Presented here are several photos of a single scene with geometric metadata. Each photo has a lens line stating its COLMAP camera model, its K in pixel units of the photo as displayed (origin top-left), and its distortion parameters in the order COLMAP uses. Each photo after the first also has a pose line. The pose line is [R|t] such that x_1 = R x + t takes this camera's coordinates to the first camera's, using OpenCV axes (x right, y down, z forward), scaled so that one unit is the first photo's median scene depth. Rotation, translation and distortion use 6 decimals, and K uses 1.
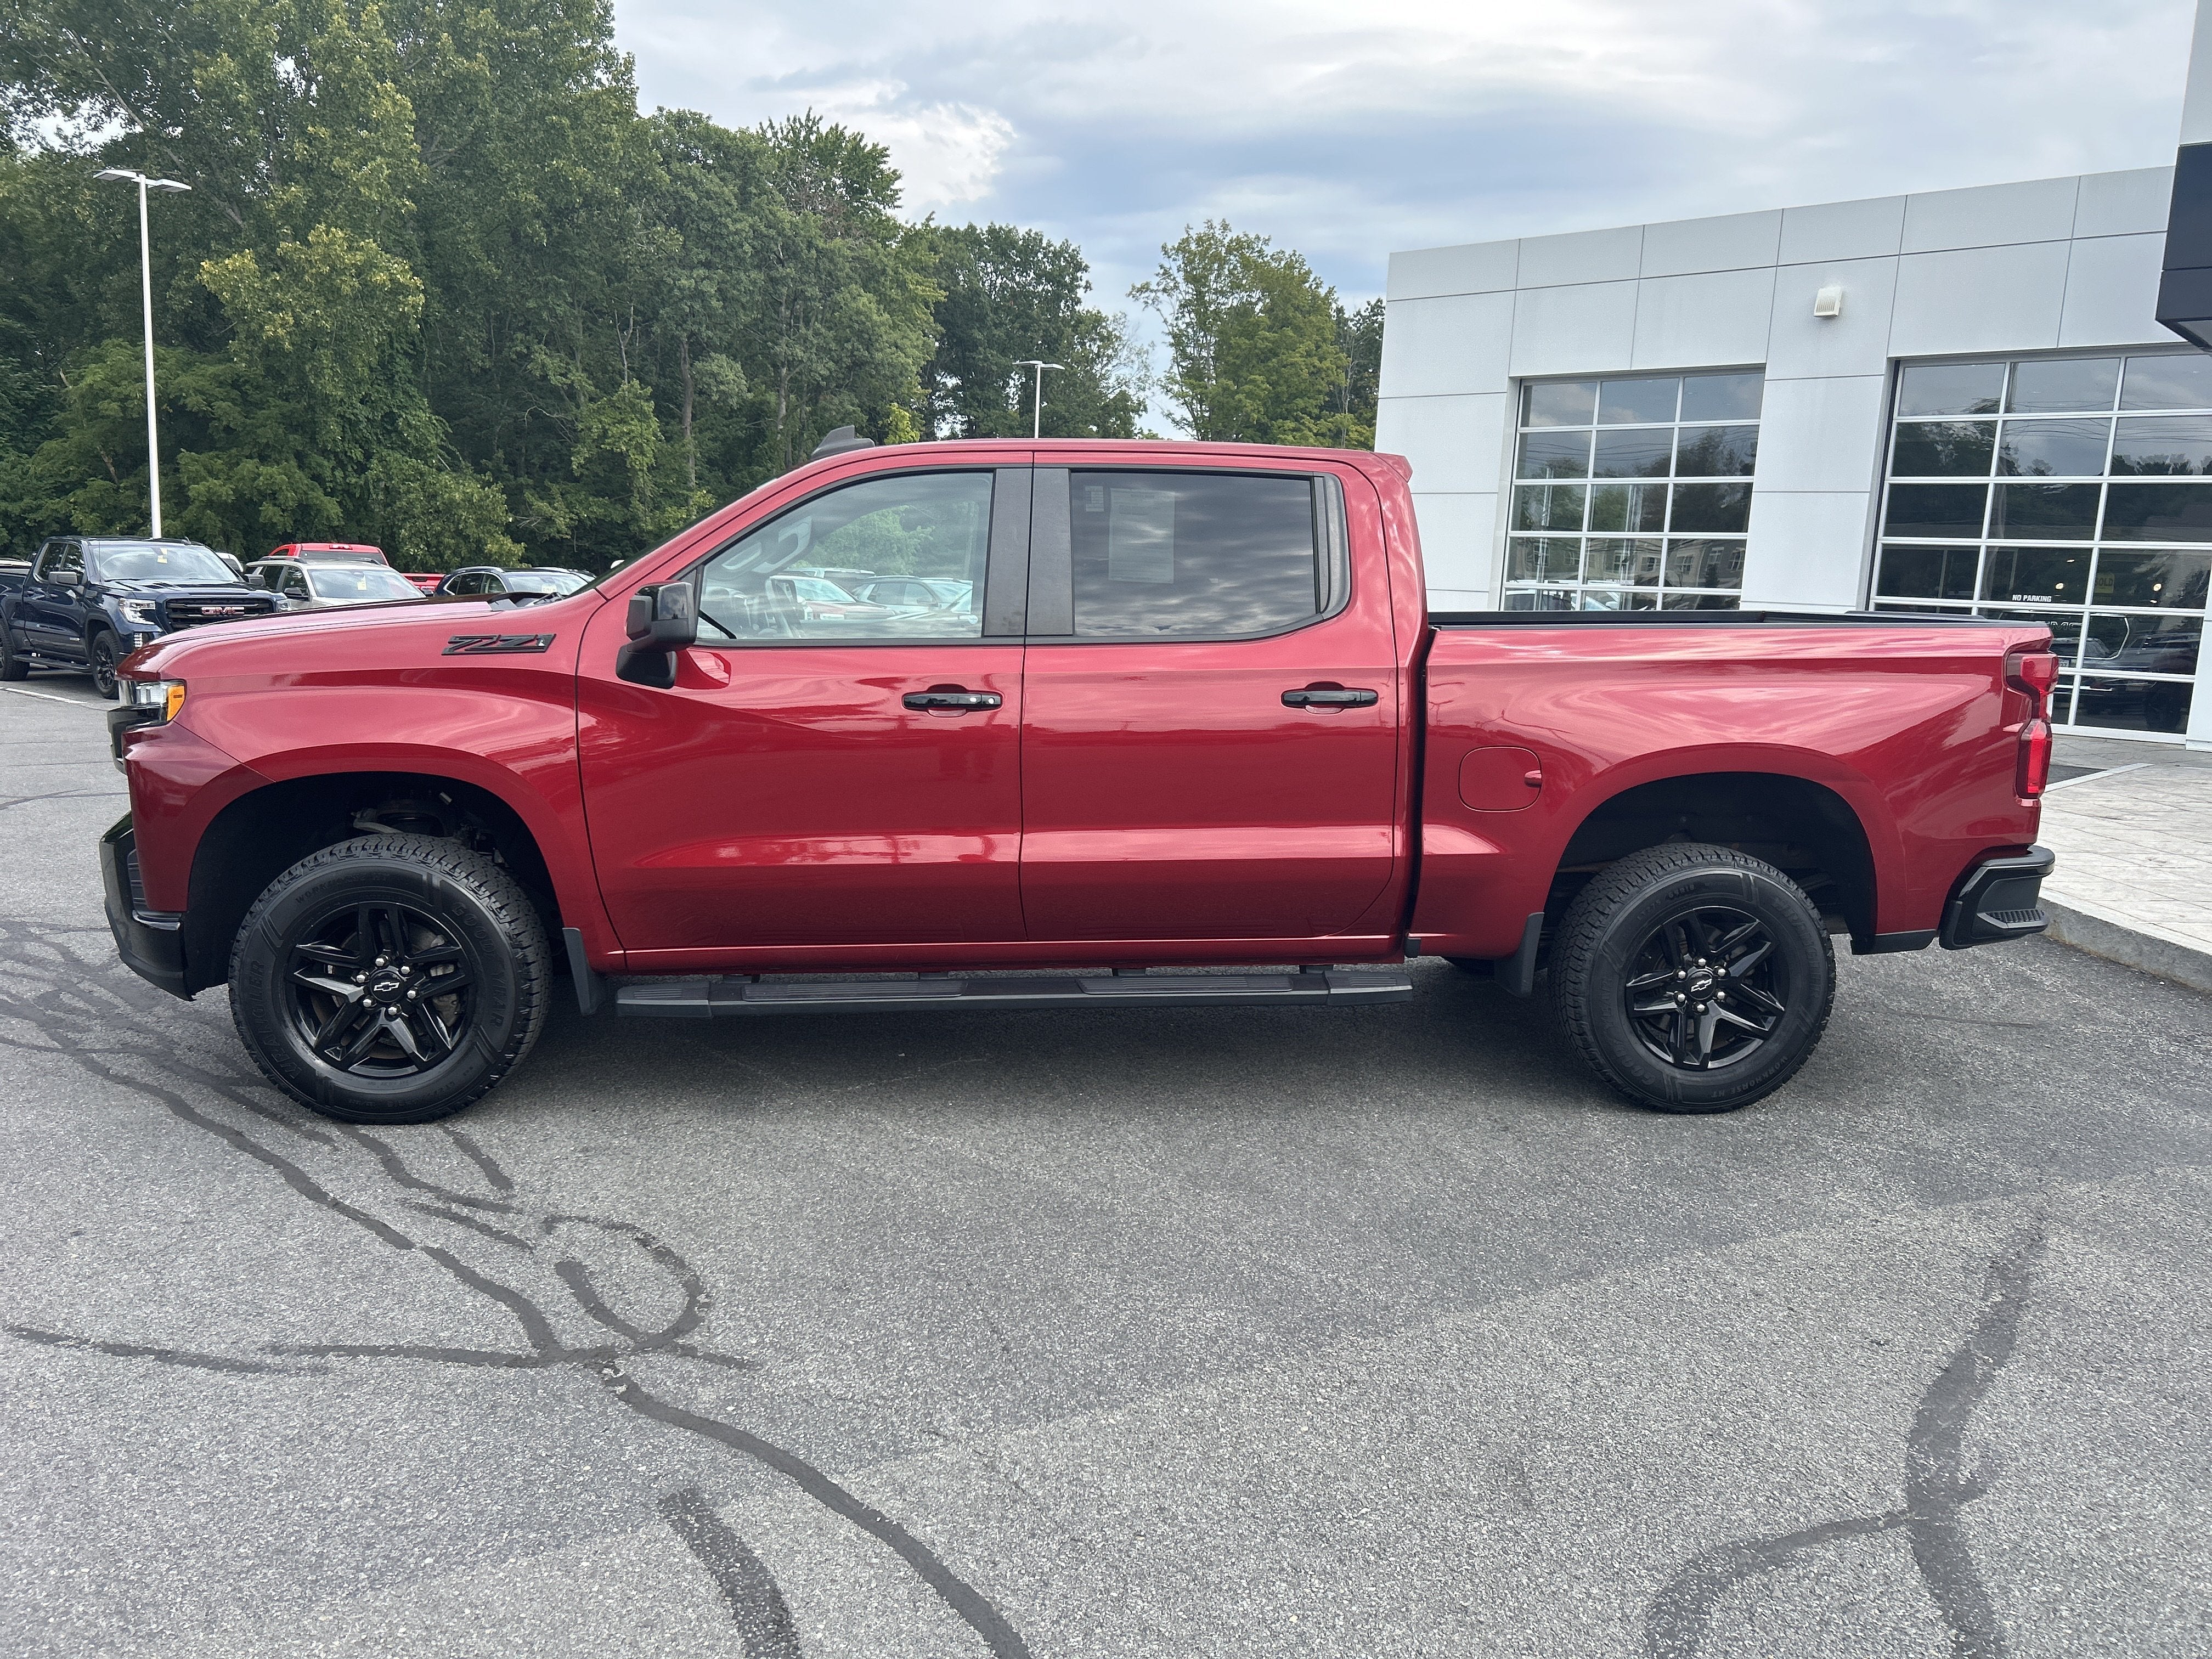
lens RADIAL K [[1661.3, 0, 1089.3], [0, 1661.3, 848.3], [0, 0, 1]] dist [0.042923, -0.046501]
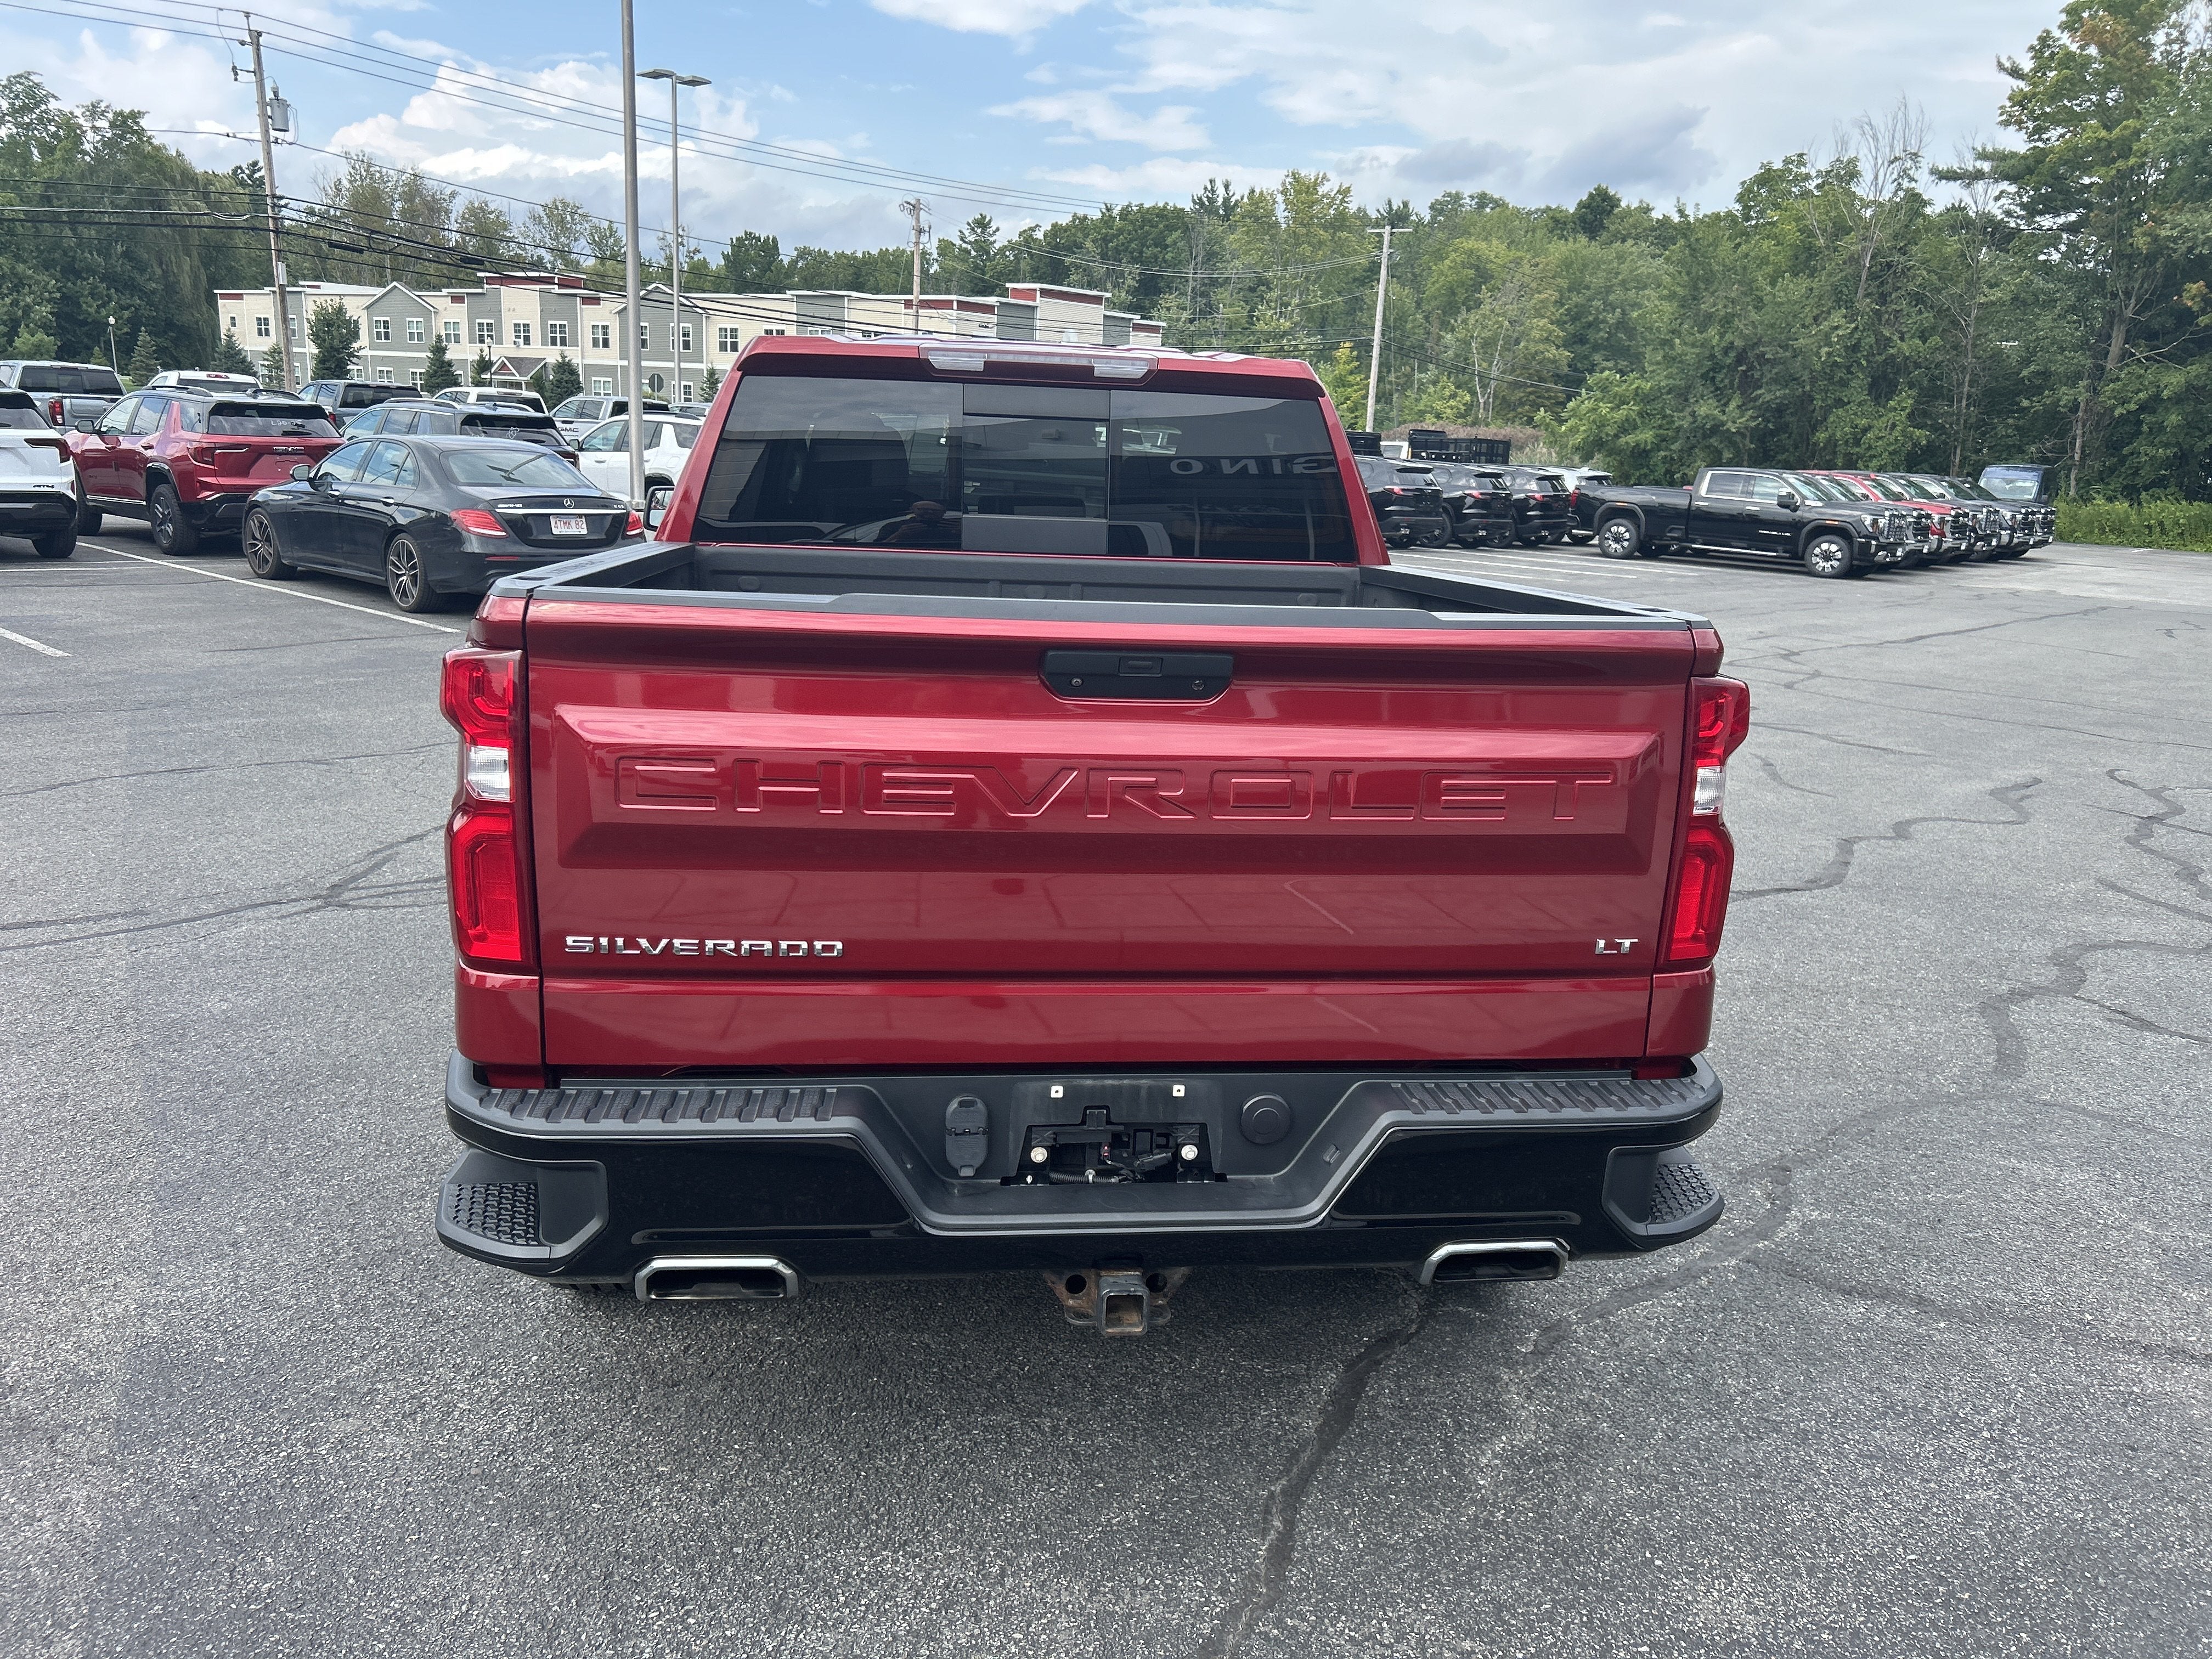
lens RADIAL K [[1661.3, 0, 1119.8], [0, 1661.3, 807.2], [0, 0, 1]] dist [0.042923, -0.046501]
pose [[0.027487, 0.180378, -0.983213, 0.966448], [-0.196750, 0.965321, 0.171595, -0.177107], [0.980068, 0.188730, 0.062023, 1.087368]]
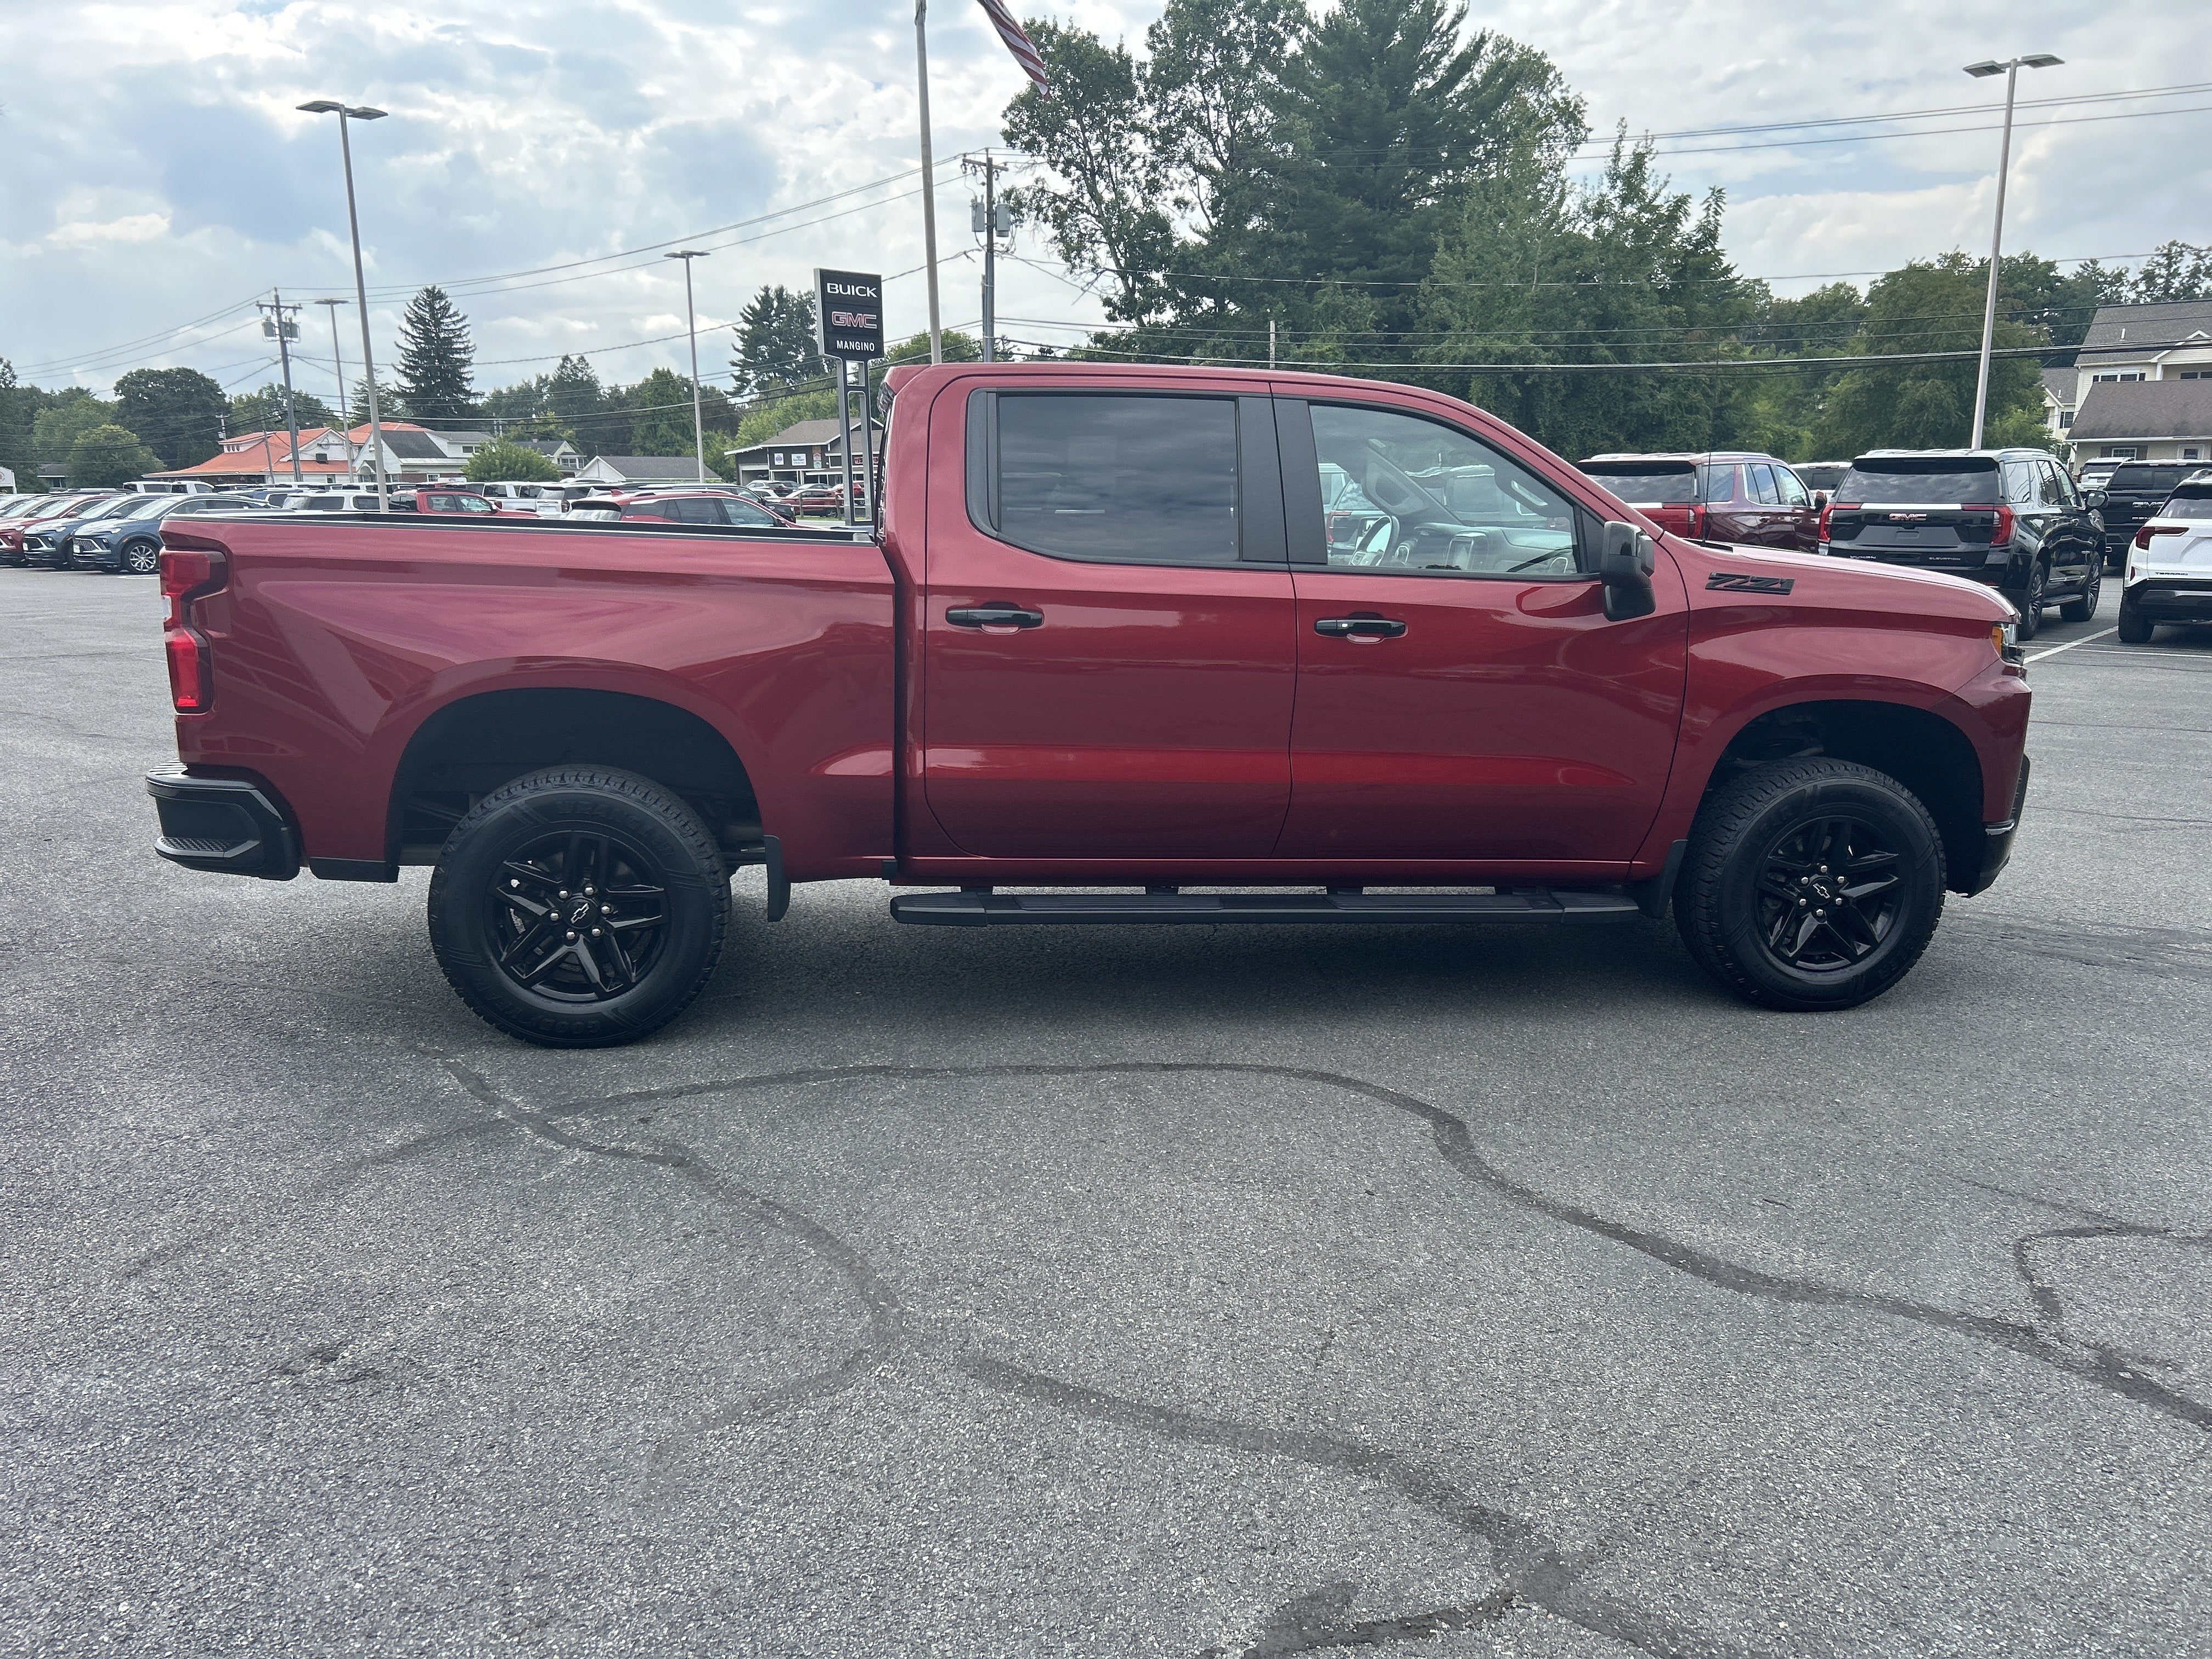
lens RADIAL K [[1661.3, 0, 1094.5], [0, 1661.3, 832.0], [0, 0, 1]] dist [0.042923, -0.046501]
pose [[-0.998101, -0.027832, -0.054958, 0.085489], [-0.045180, 0.937184, 0.345898, -0.343890], [0.041879, 0.347724, -0.936661, 2.134353]]
